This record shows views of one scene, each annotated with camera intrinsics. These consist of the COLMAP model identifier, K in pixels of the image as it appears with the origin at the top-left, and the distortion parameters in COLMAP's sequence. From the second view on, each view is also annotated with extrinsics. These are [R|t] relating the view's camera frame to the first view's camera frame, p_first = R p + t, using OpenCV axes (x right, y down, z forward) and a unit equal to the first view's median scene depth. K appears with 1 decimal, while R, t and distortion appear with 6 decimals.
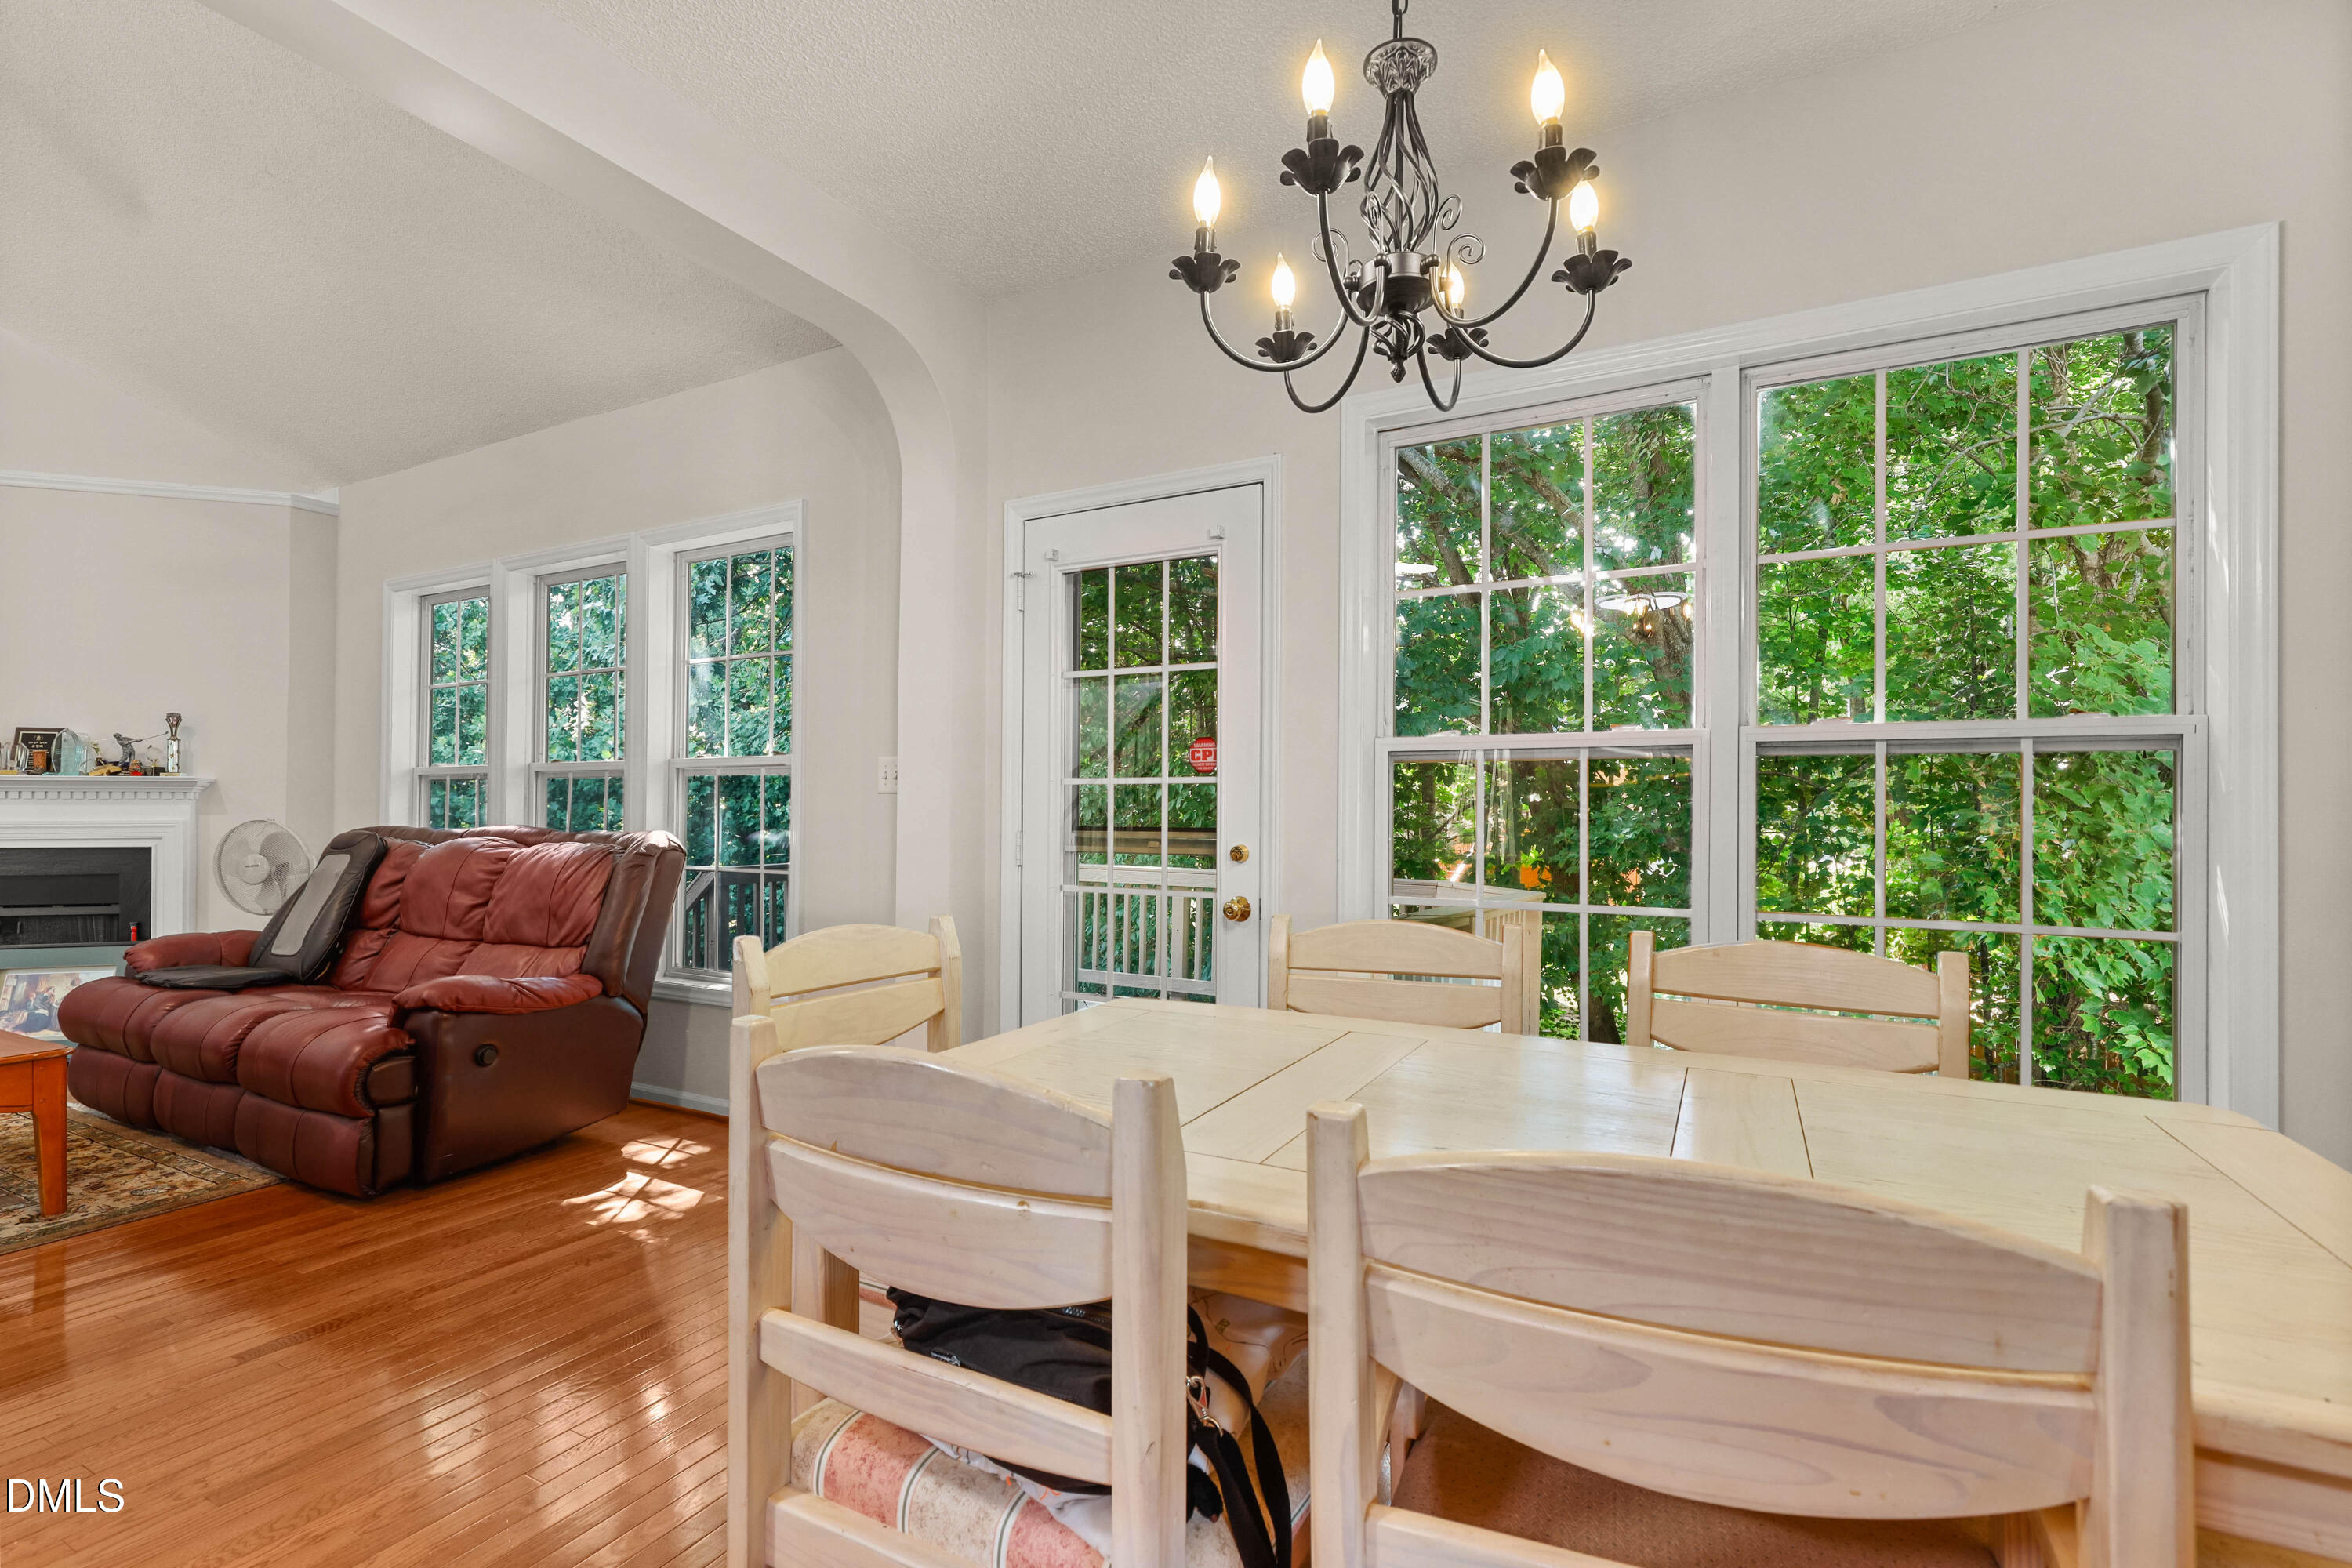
lens RADIAL K [[1073.6, 0, 1173.0], [0, 1073.6, 801.4], [0, 0, 1]] dist [0.003152, -0.000578]
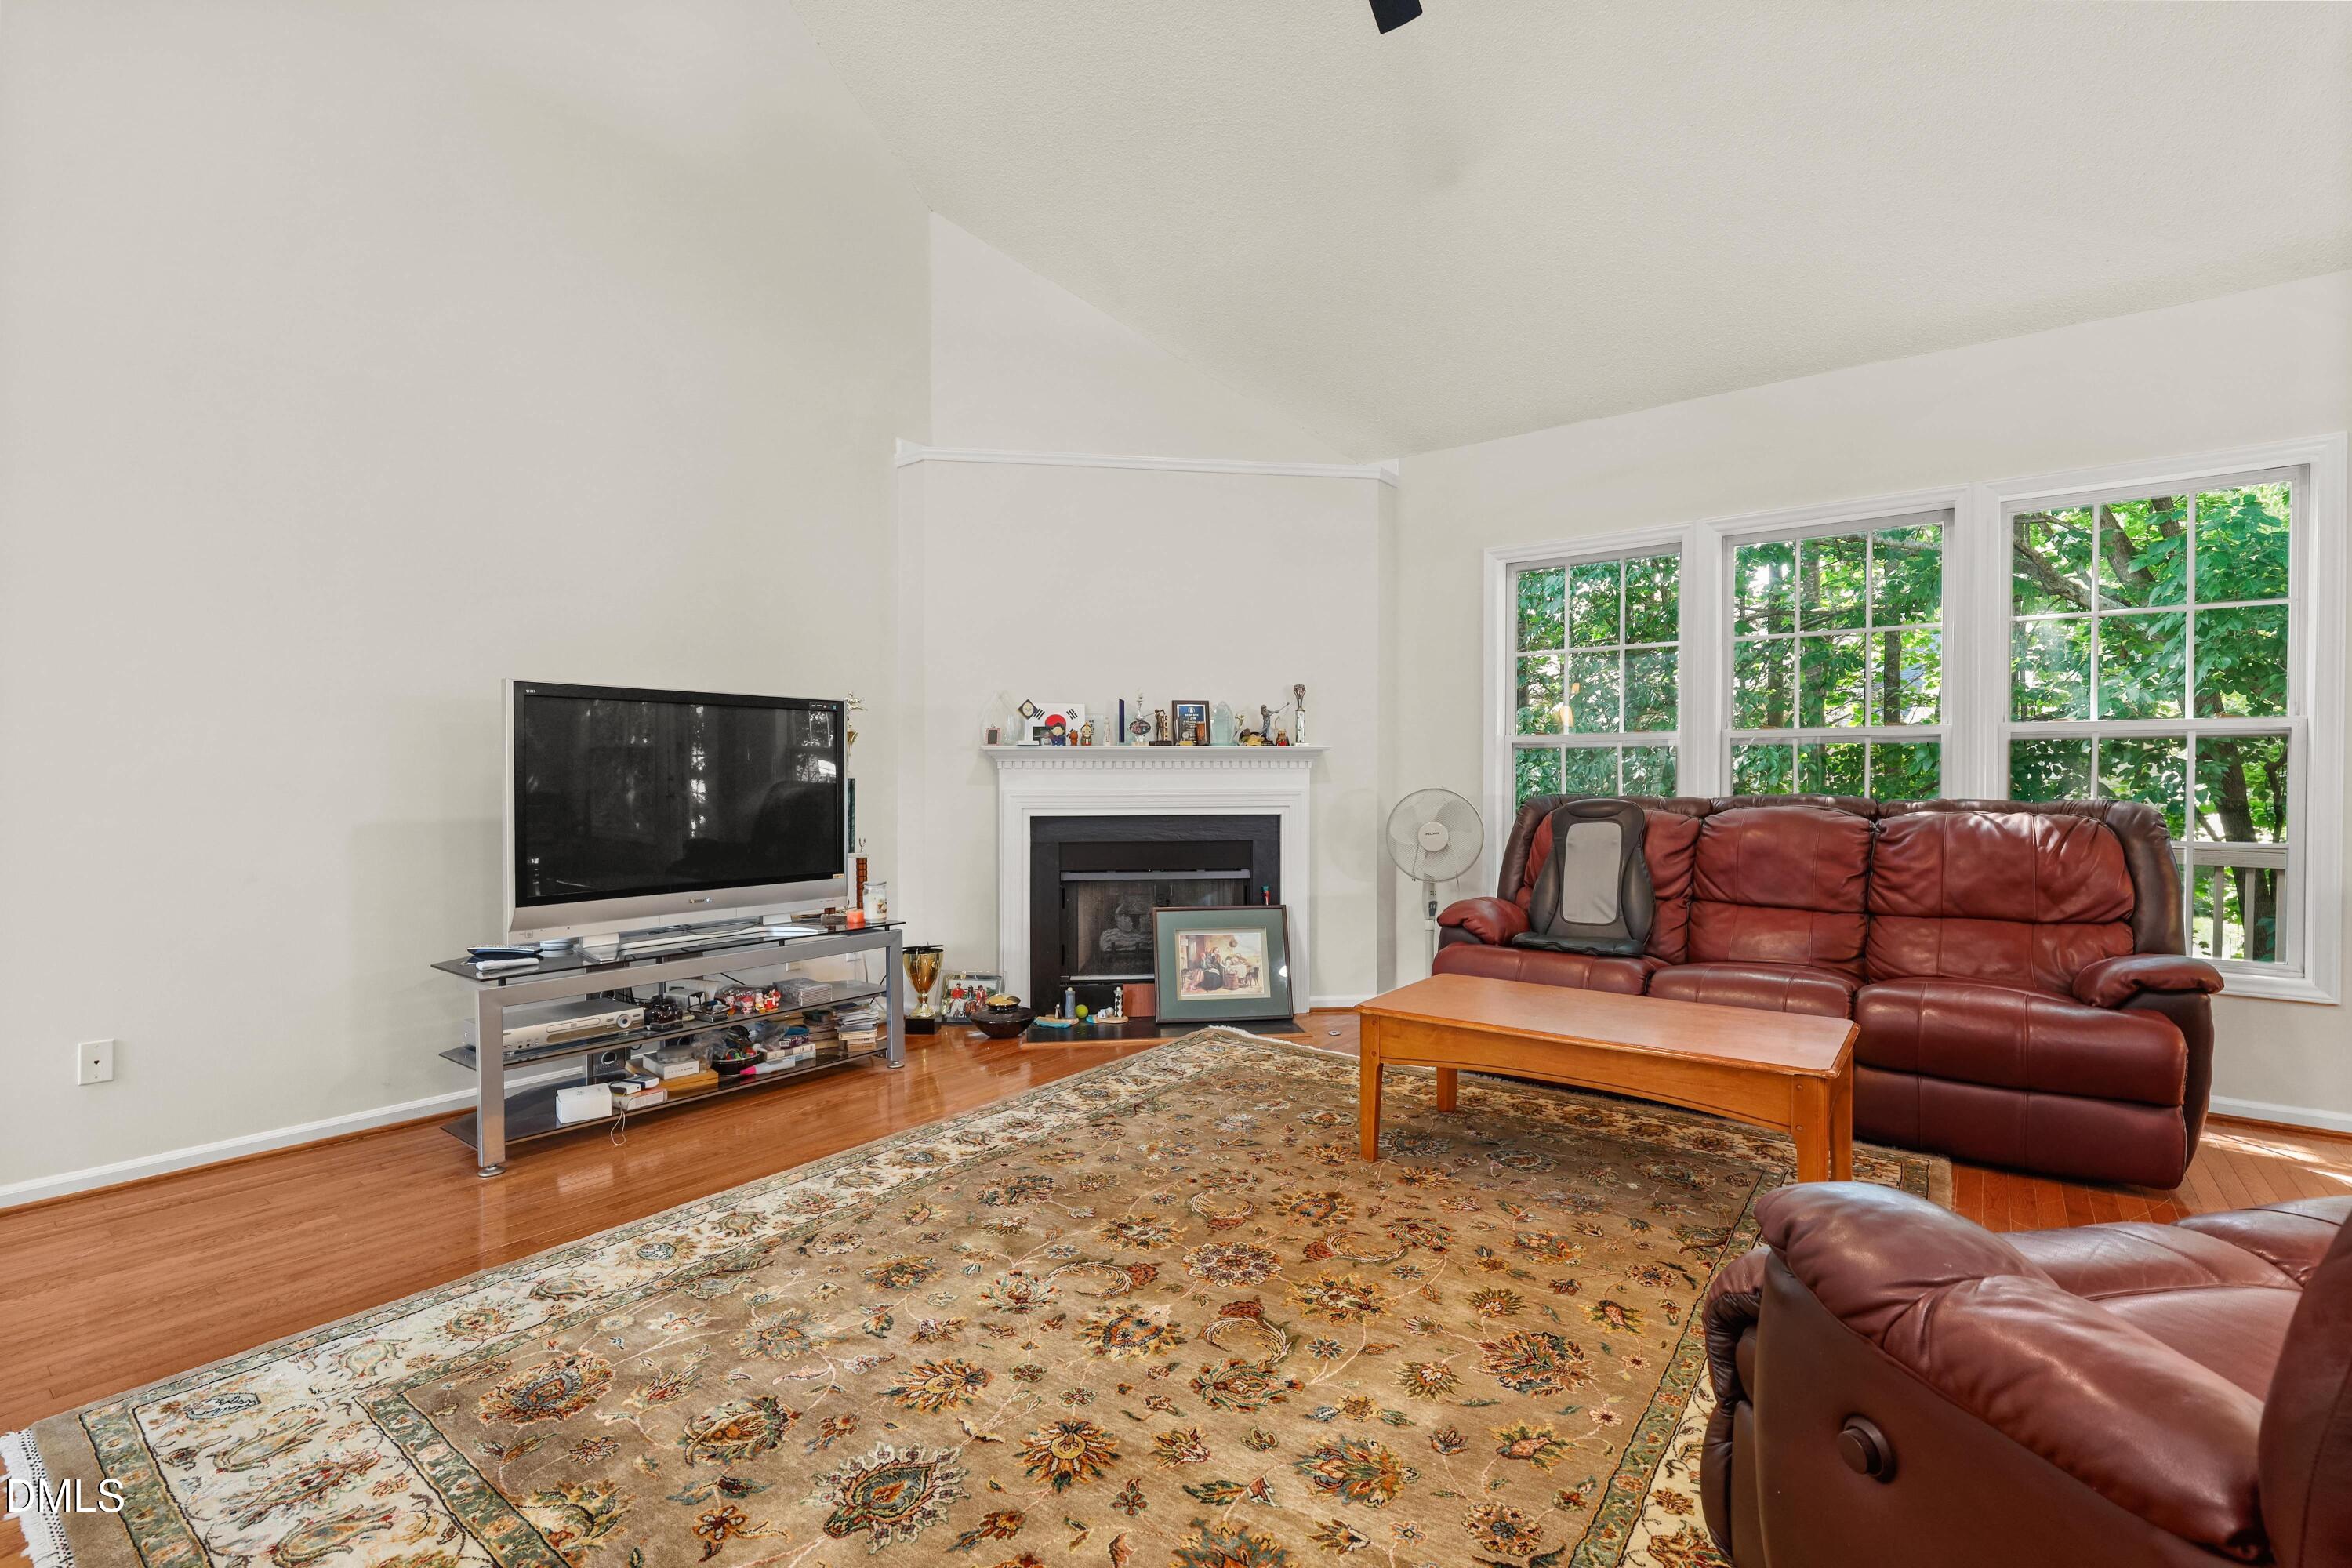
lens RADIAL K [[1073.6, 0, 1195.6], [0, 1073.6, 790.2], [0, 0, 1]] dist [0.003152, -0.000578]
pose [[0.988424, -0.000687, -0.151716, -0.891584], [0.003576, 0.999818, 0.018766, -0.000915], [0.151675, -0.019091, 0.988246, -0.032917]]
